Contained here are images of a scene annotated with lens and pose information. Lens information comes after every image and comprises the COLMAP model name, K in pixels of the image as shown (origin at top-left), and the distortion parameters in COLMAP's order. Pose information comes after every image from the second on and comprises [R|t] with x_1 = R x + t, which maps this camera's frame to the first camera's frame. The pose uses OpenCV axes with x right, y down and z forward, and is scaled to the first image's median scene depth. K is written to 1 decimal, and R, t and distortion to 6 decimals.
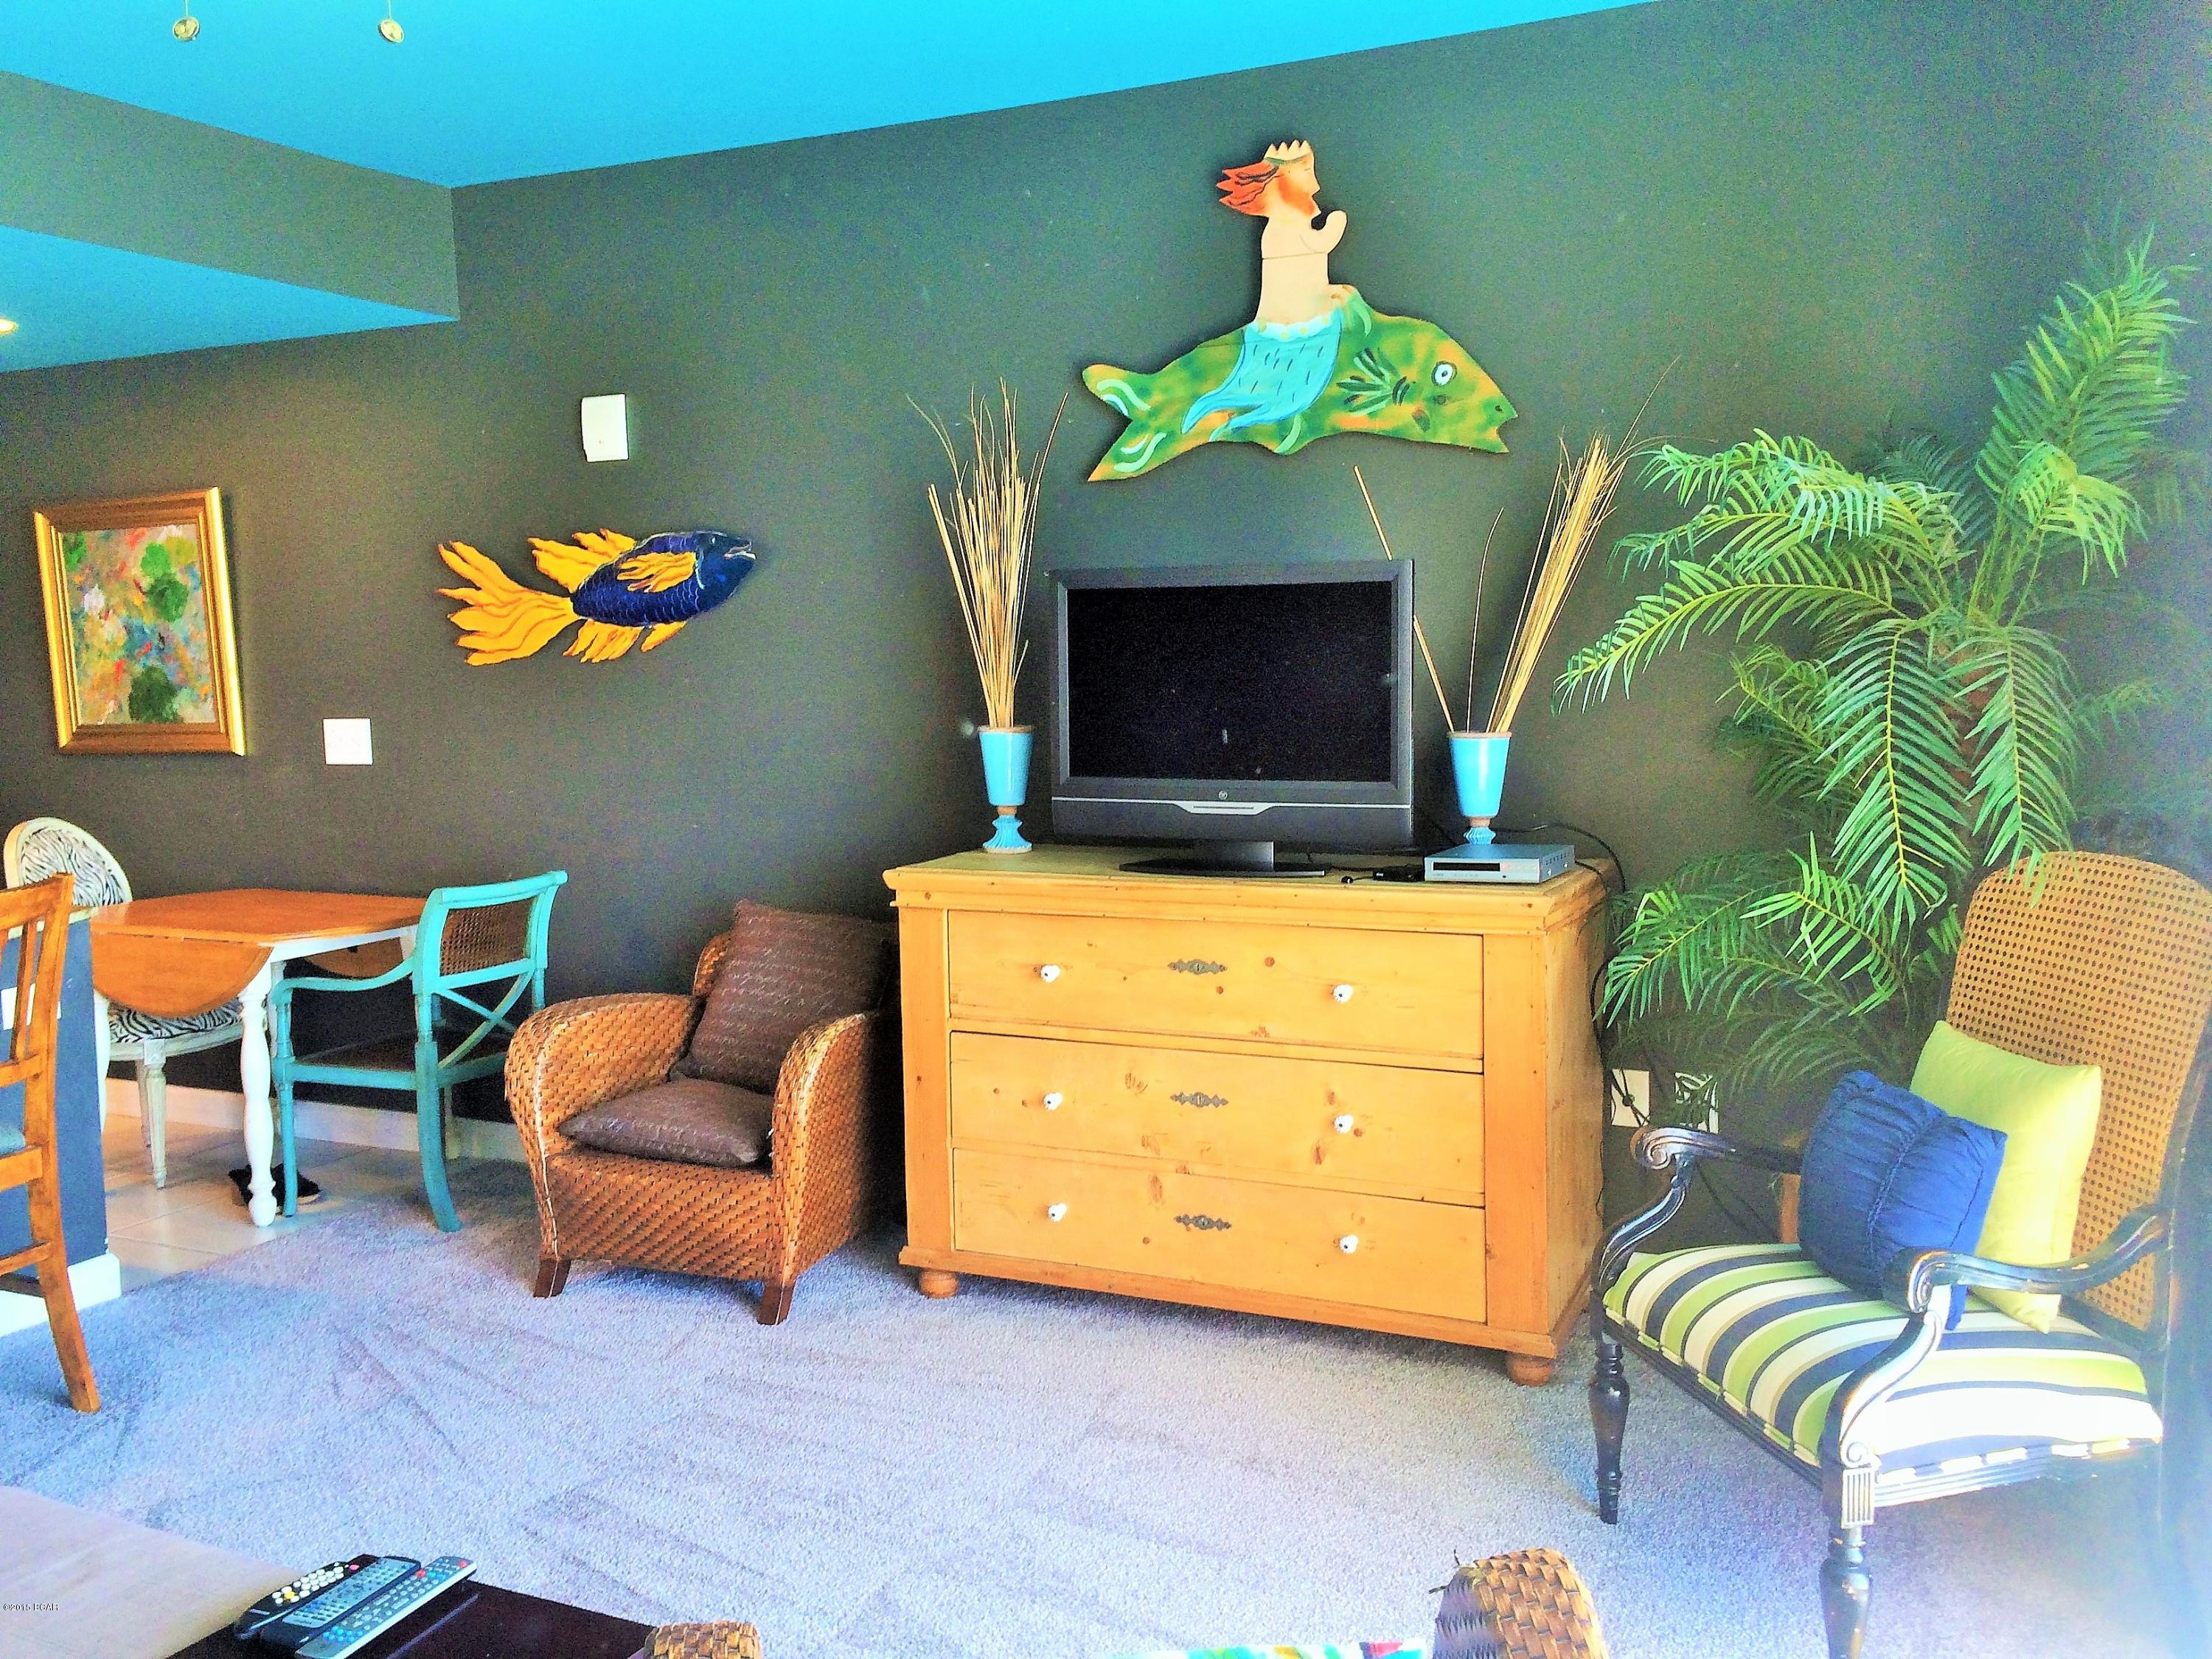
lens RADIAL K [[1879.1, 0, 1099.7], [0, 1879.1, 829.1], [0, 0, 1]] dist [0.088678, -0.118300]
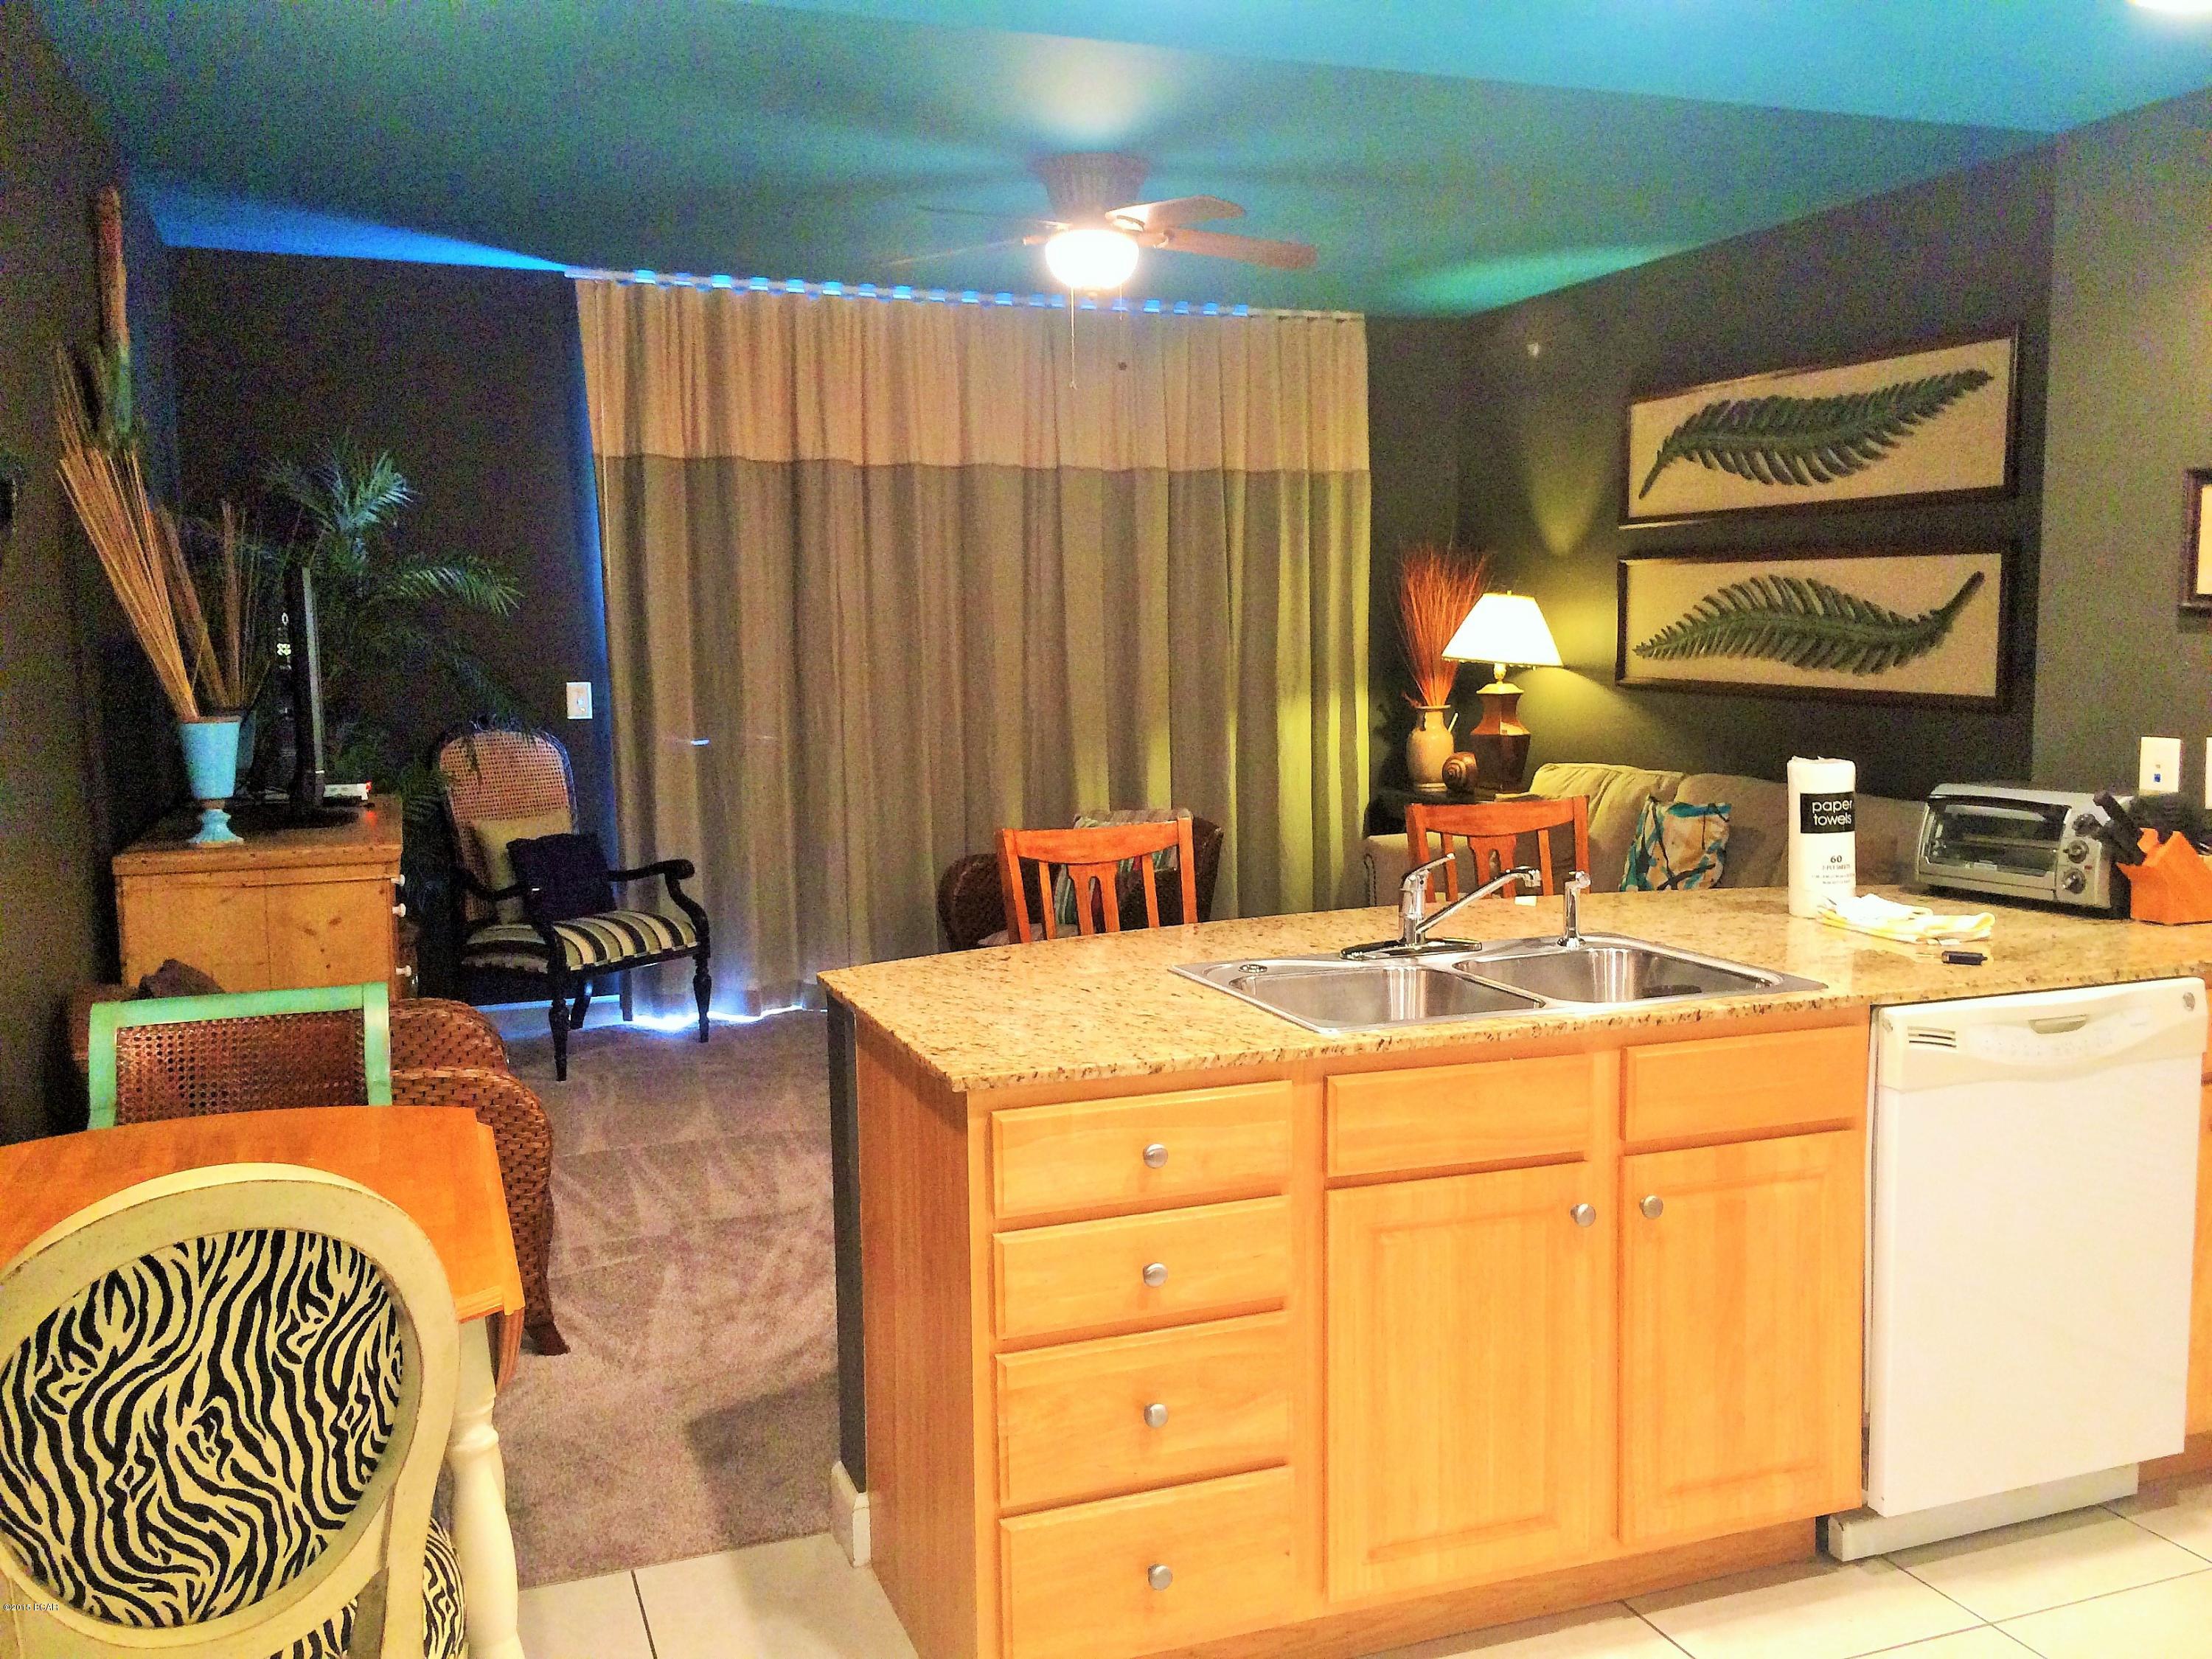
lens RADIAL K [[1888.0, 0, 1103.5], [0, 1888.0, 826.2], [0, 0, 1]] dist [0.083719, -0.109444]
pose [[-0.704449, -0.046596, 0.708223, -1.092790], [0.096884, 0.982190, 0.160989, -0.114954], [-0.703111, 0.182024, -0.687388, 1.383760]]
